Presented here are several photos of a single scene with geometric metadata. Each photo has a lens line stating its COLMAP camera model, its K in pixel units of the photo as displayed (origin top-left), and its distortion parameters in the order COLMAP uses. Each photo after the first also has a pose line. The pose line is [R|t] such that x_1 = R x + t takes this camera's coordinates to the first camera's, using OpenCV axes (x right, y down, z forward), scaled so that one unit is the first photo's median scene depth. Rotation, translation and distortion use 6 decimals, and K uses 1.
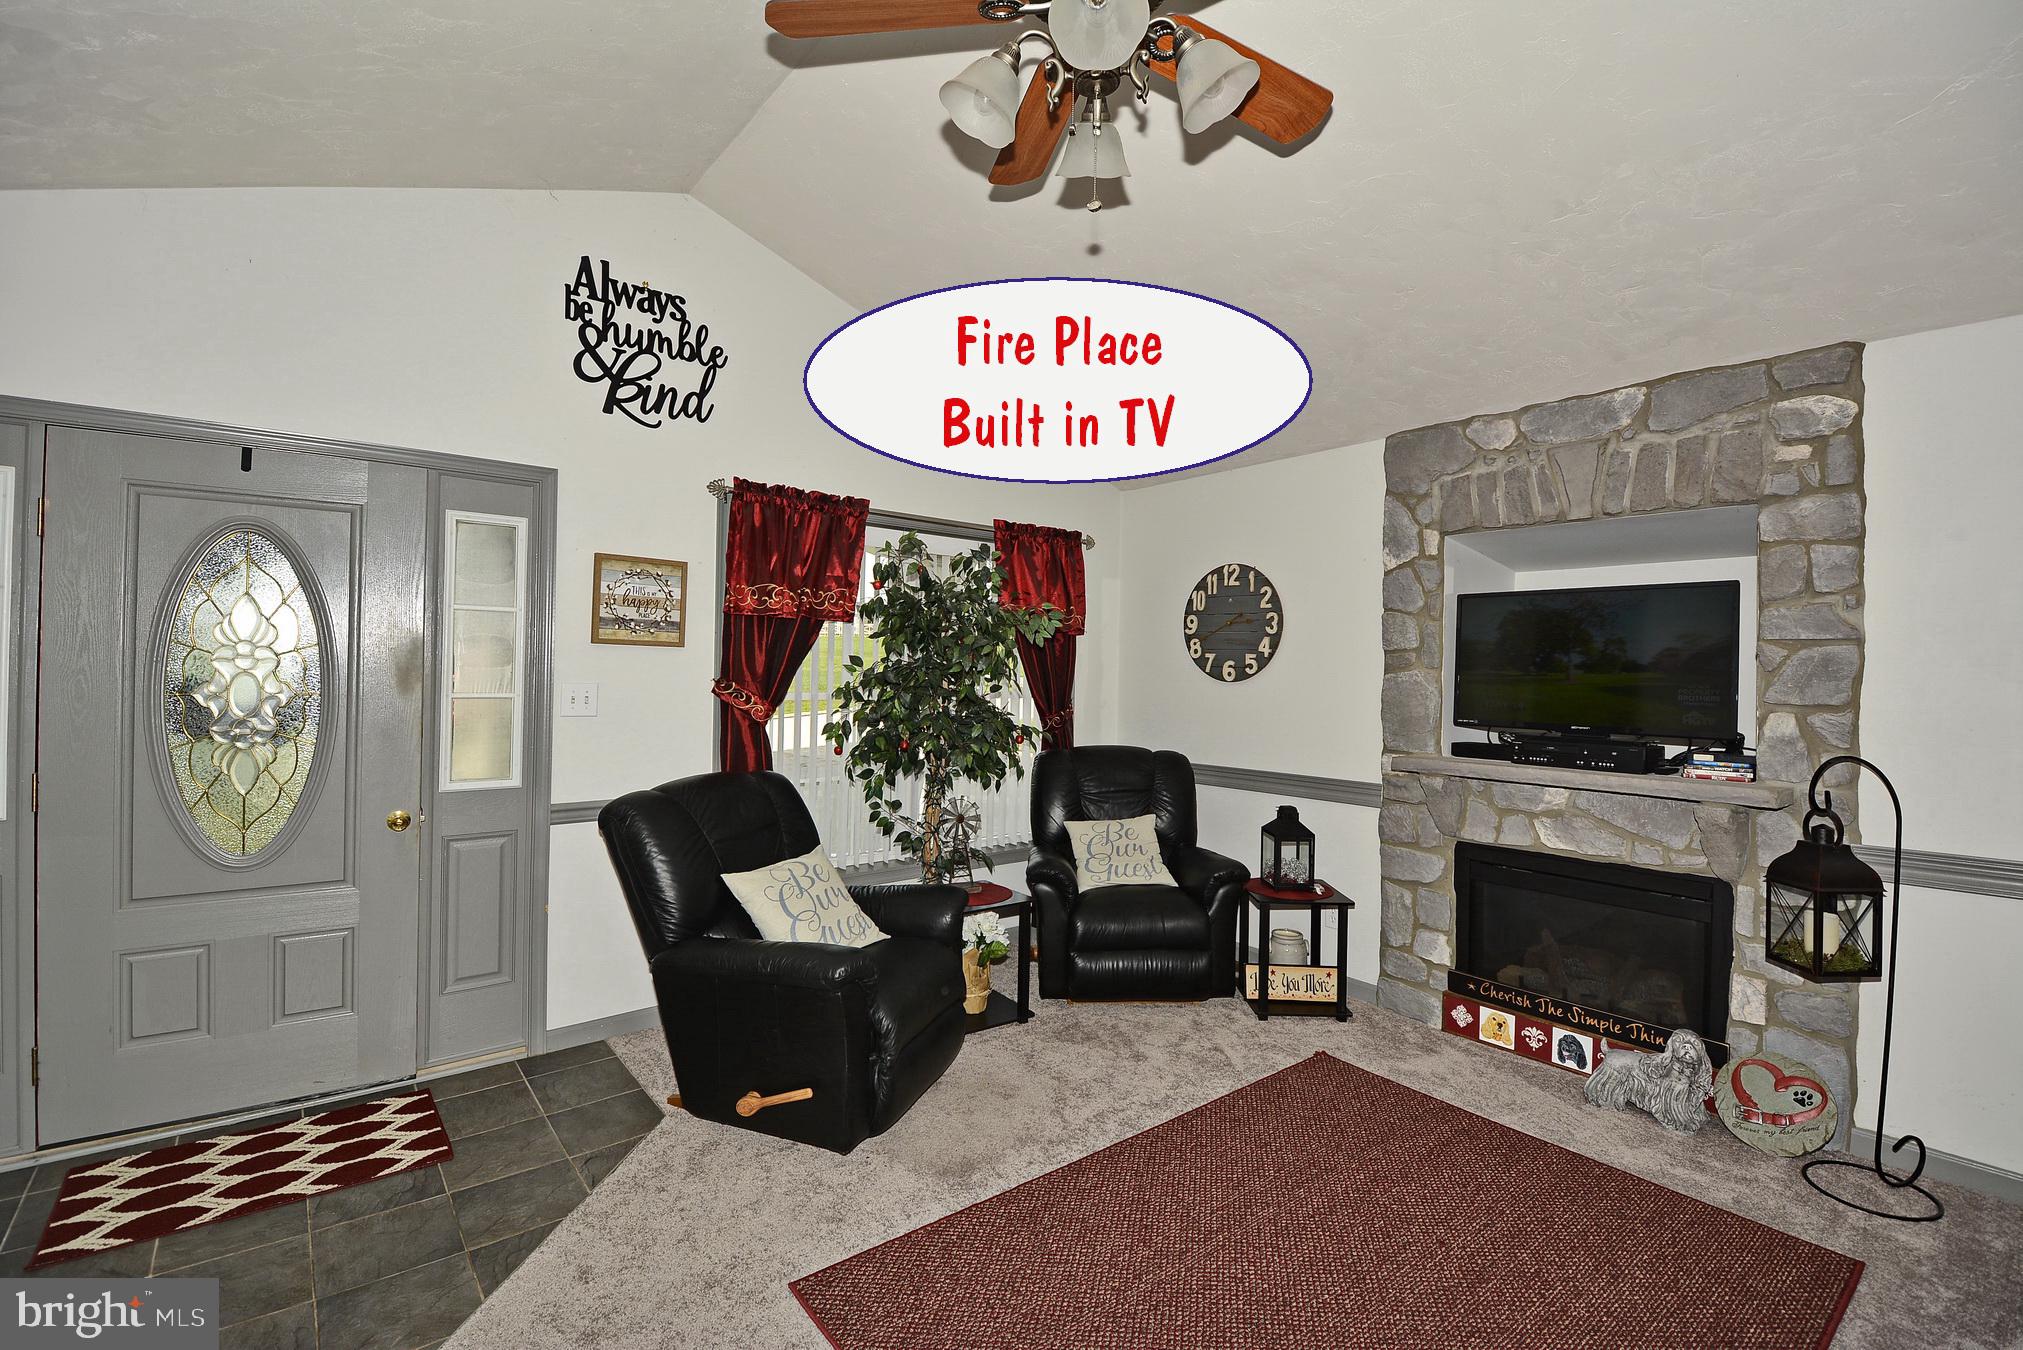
lens RADIAL K [[899.2, 0, 1011.4], [0, 899.2, 658.0], [0, 0, 1]] dist [0.004171, -0.013456]
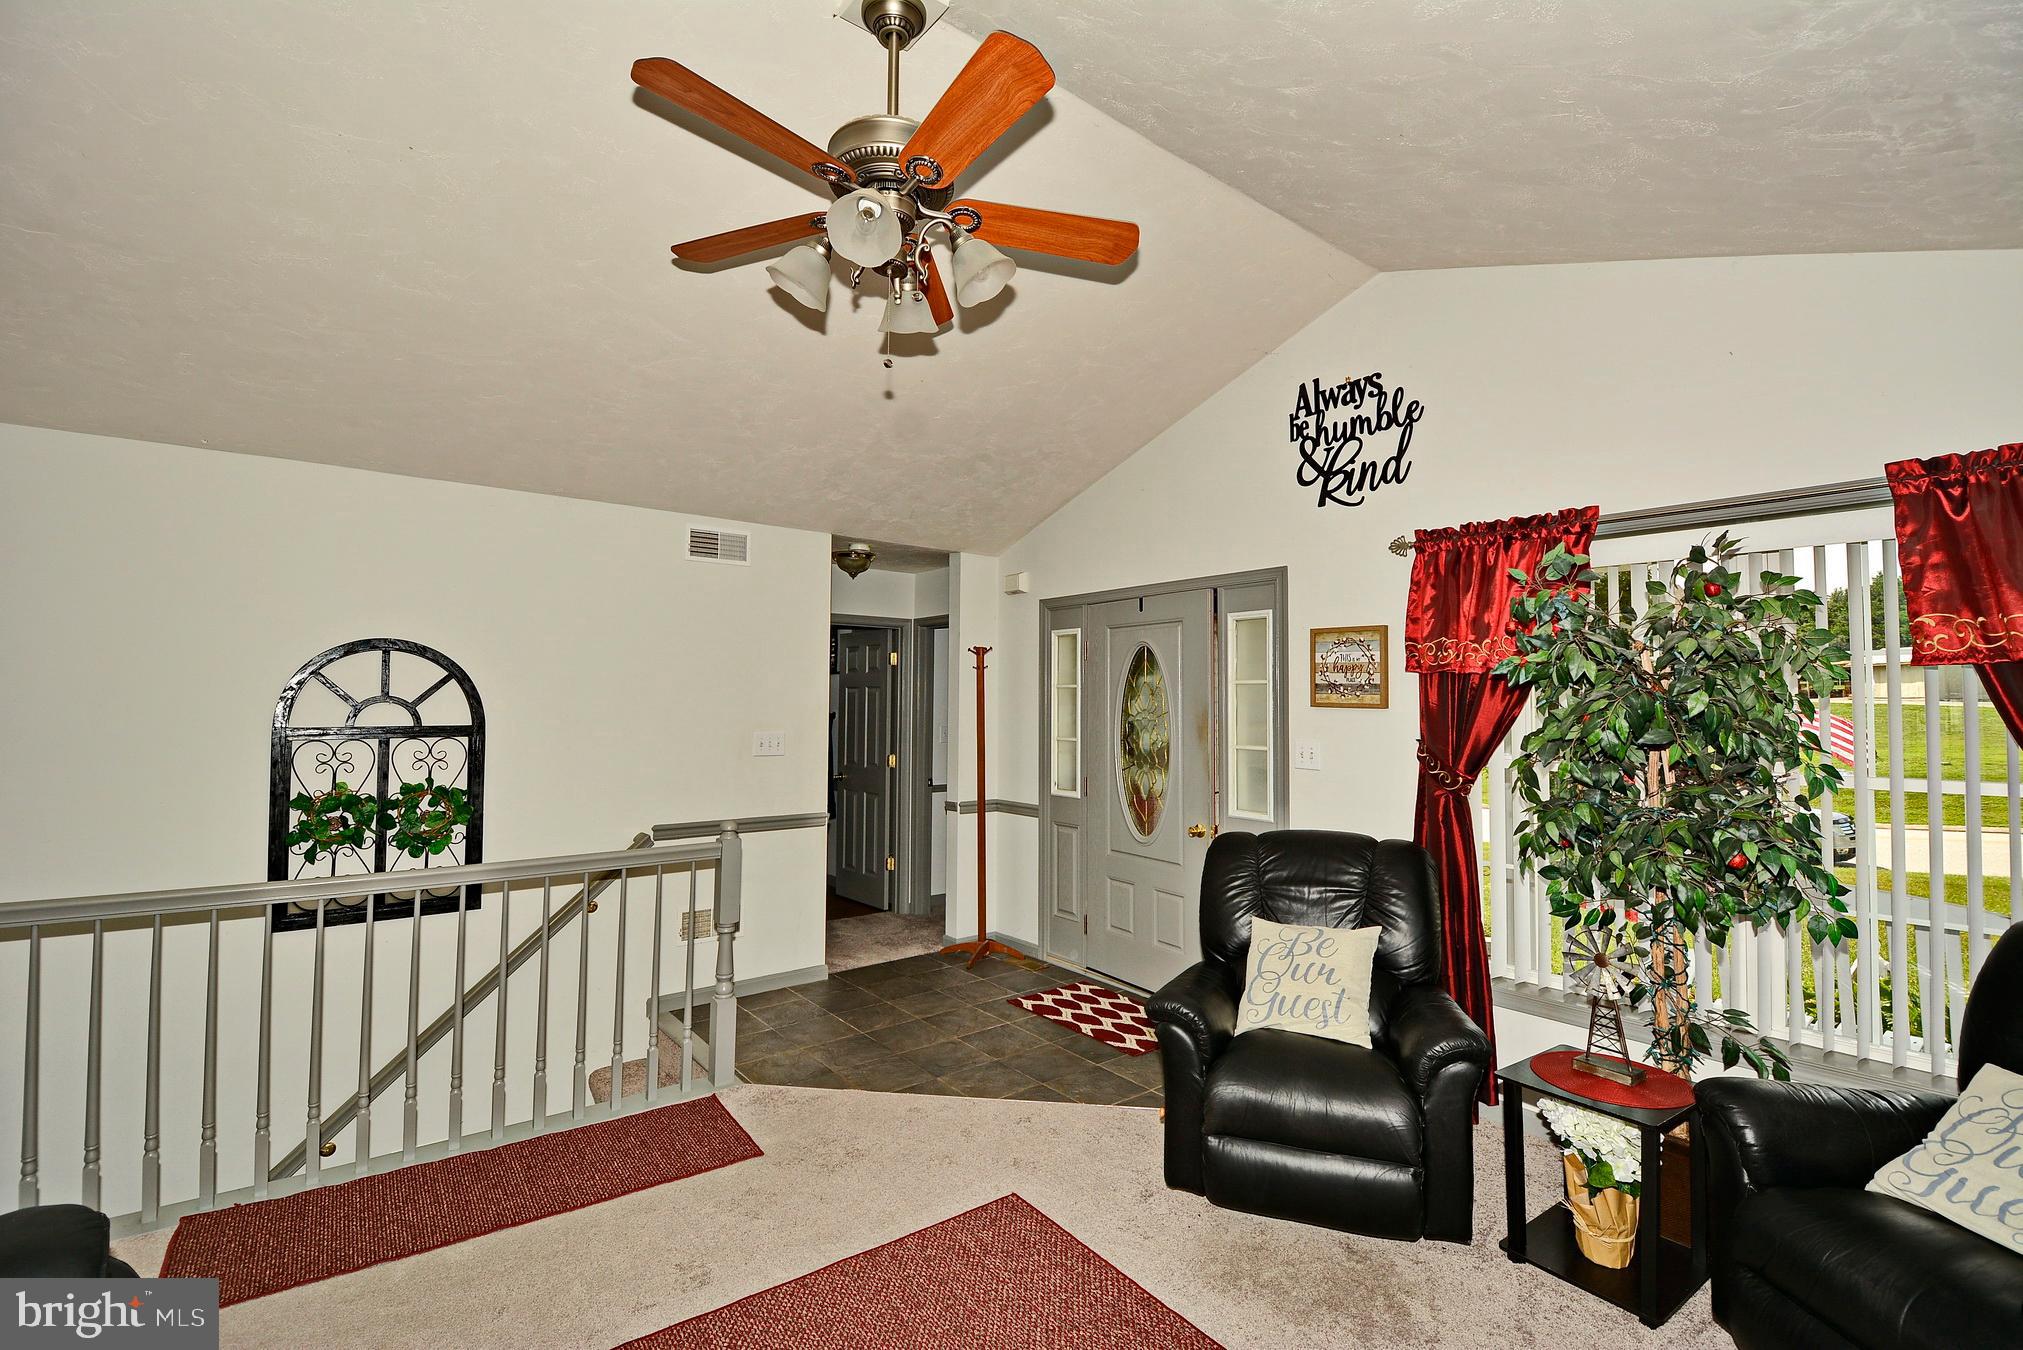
lens RADIAL K [[885.2, 0, 1015.5], [0, 885.2, 661.0], [0, 0, 1]] dist [0.008699, -0.021133]
pose [[-0.019664, -0.069549, -0.997385, 0.669669], [0.002714, 0.997570, -0.069615, 0.003132], [0.999803, -0.004076, -0.019427, 0.621981]]
